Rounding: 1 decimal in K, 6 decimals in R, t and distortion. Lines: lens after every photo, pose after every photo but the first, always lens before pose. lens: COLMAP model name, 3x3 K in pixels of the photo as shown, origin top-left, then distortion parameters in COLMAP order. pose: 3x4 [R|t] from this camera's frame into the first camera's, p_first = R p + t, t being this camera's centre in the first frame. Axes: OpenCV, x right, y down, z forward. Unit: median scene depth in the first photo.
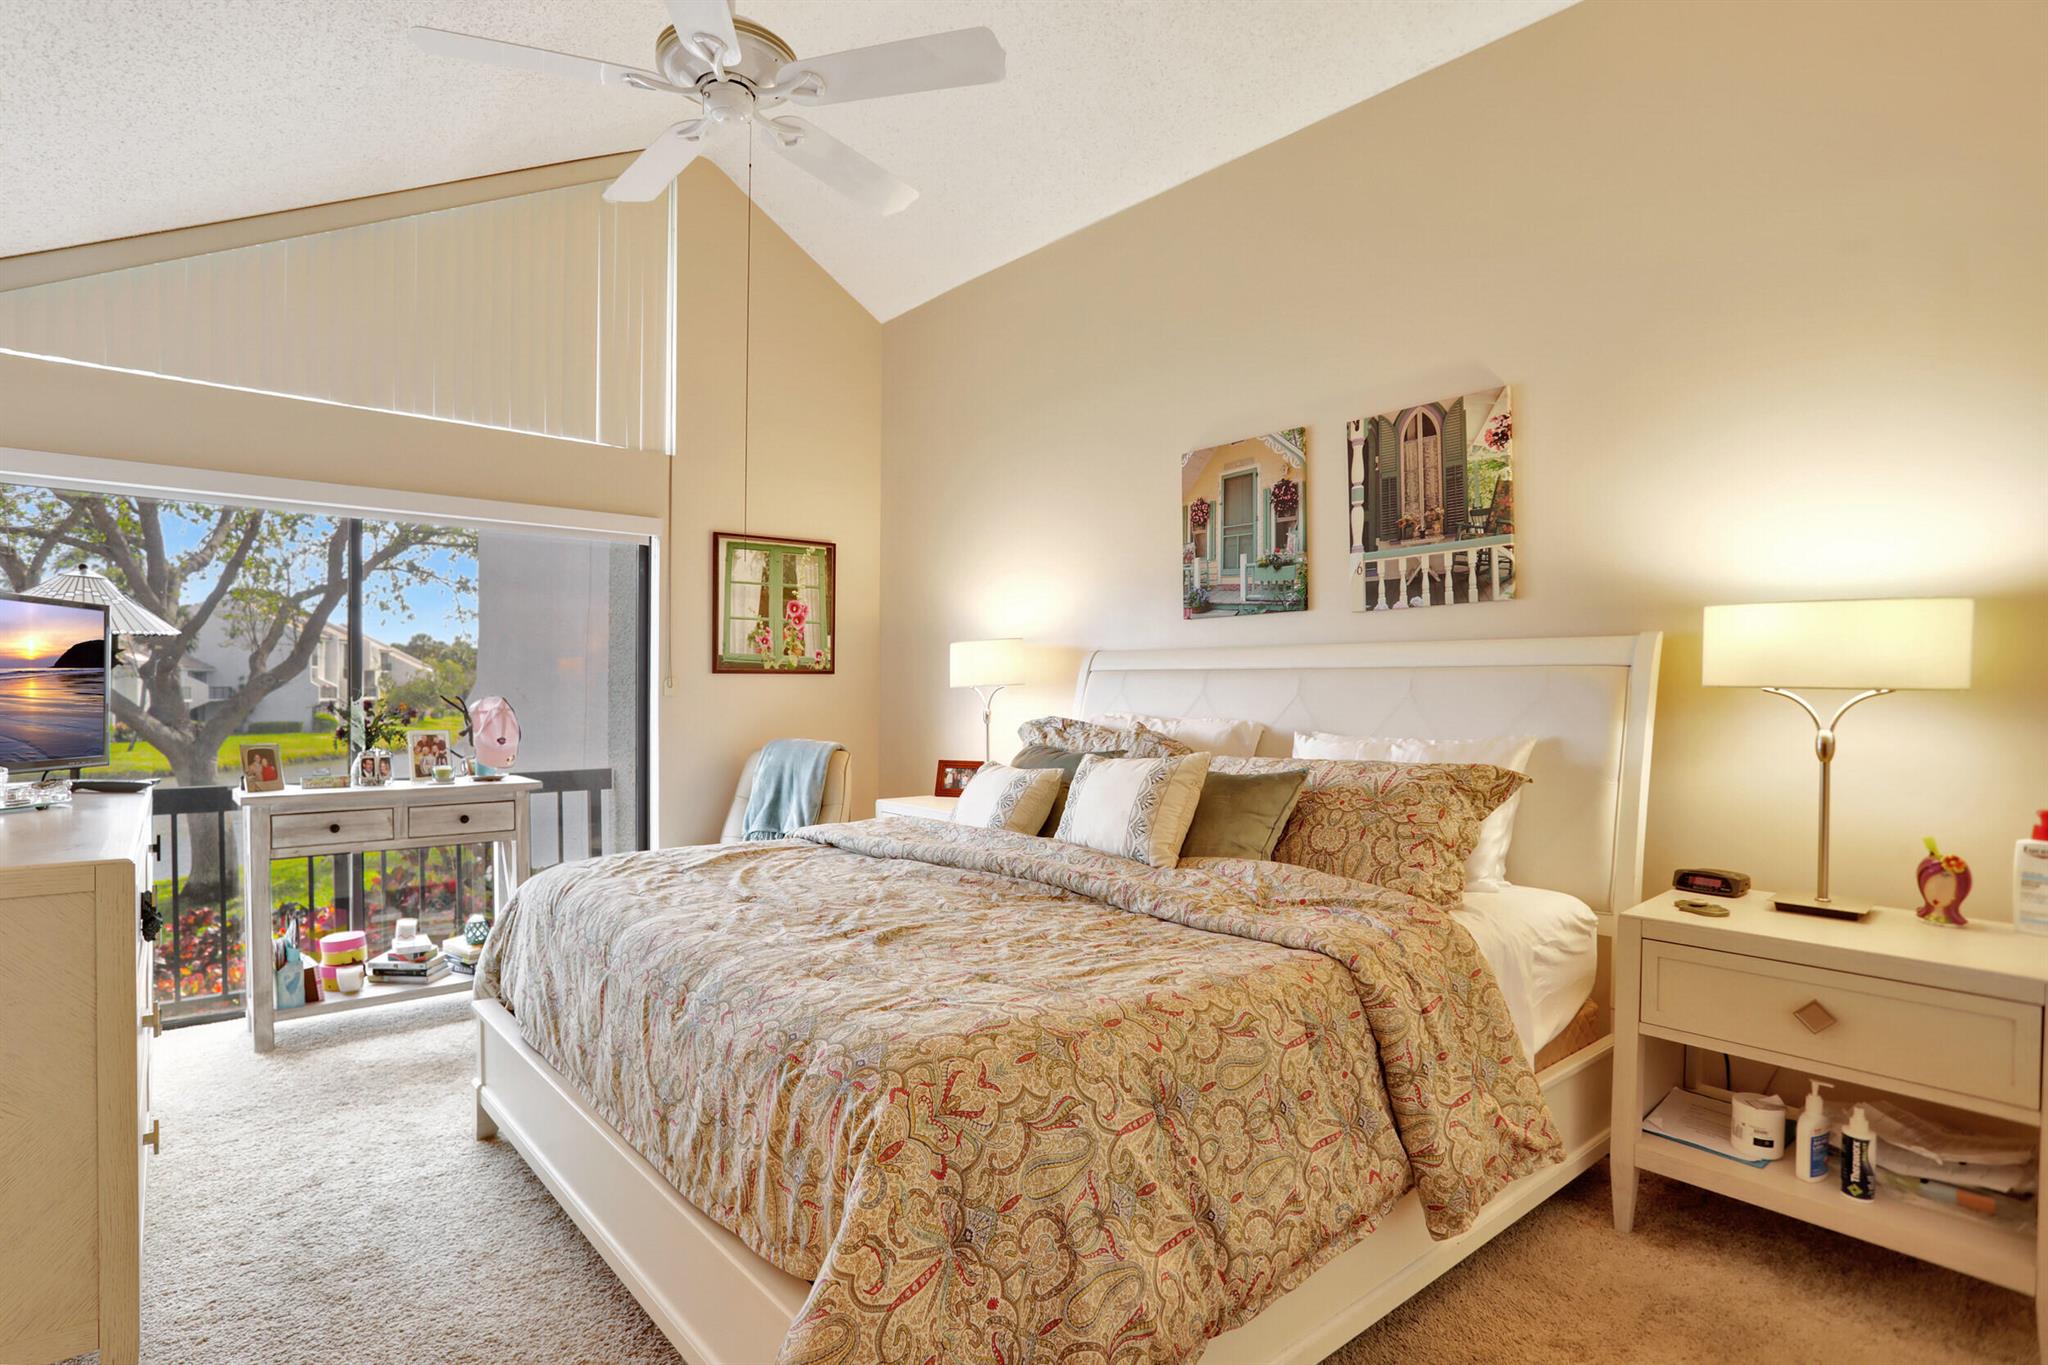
lens RADIAL K [[1009.2, 0, 979.2], [0, 1009.2, 680.3], [0, 0, 1]] dist [-0.067231, 0.026294]
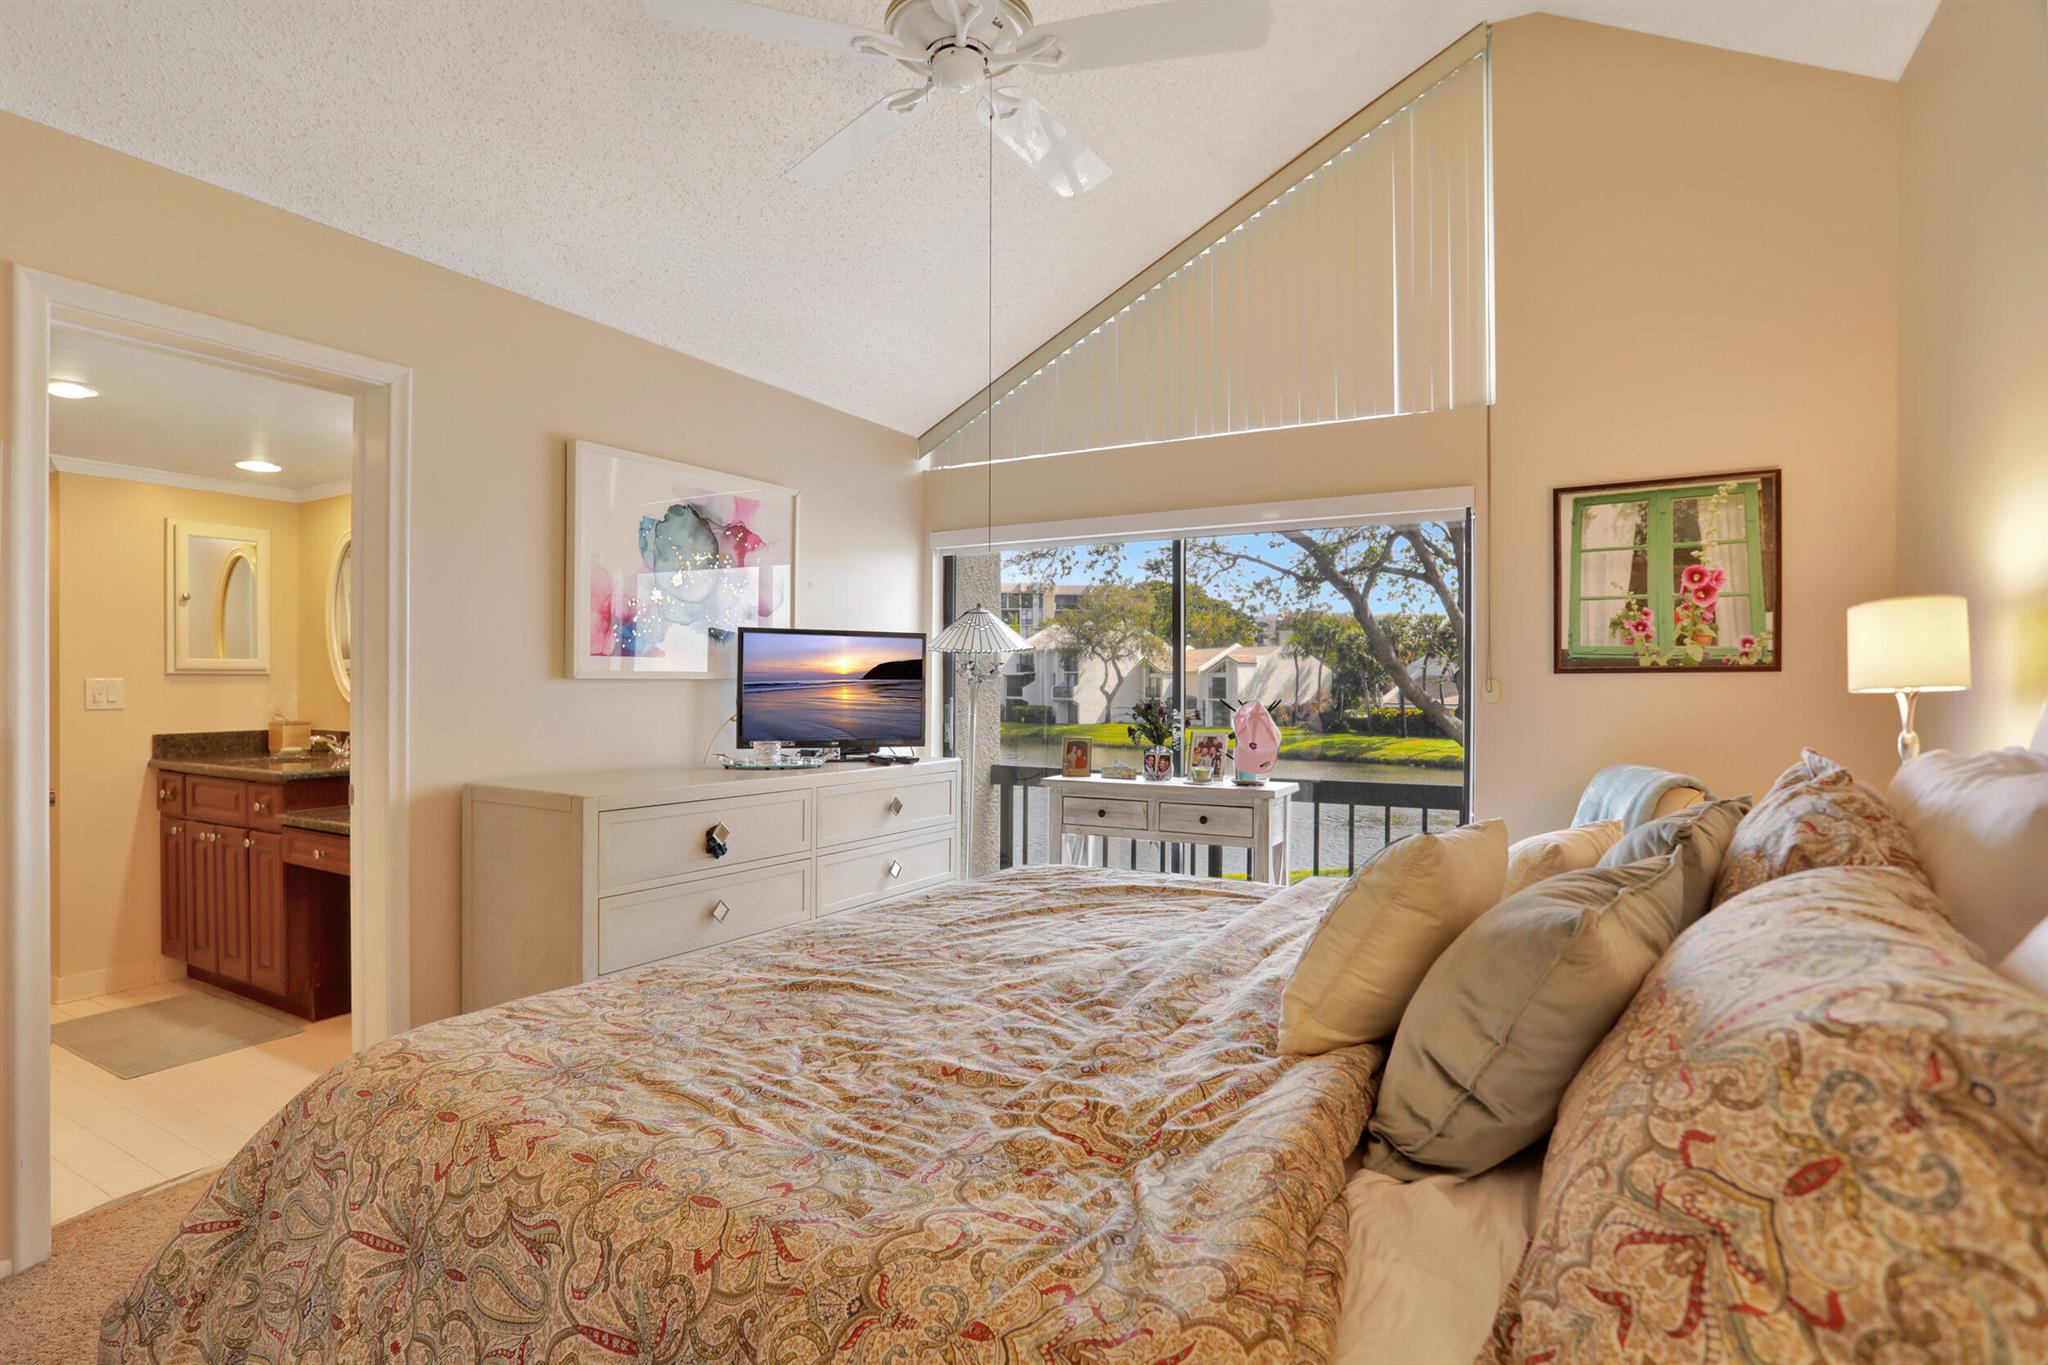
lens RADIAL K [[1010.3, 0, 995.5], [0, 1010.3, 689.7], [0, 0, 1]] dist [-0.069129, 0.042614]
pose [[0.338920, -0.001720, -0.940814, 0.320368], [0.007141, 0.999974, 0.000745, 0.001865], [0.940788, -0.006971, 0.338923, 0.361013]]
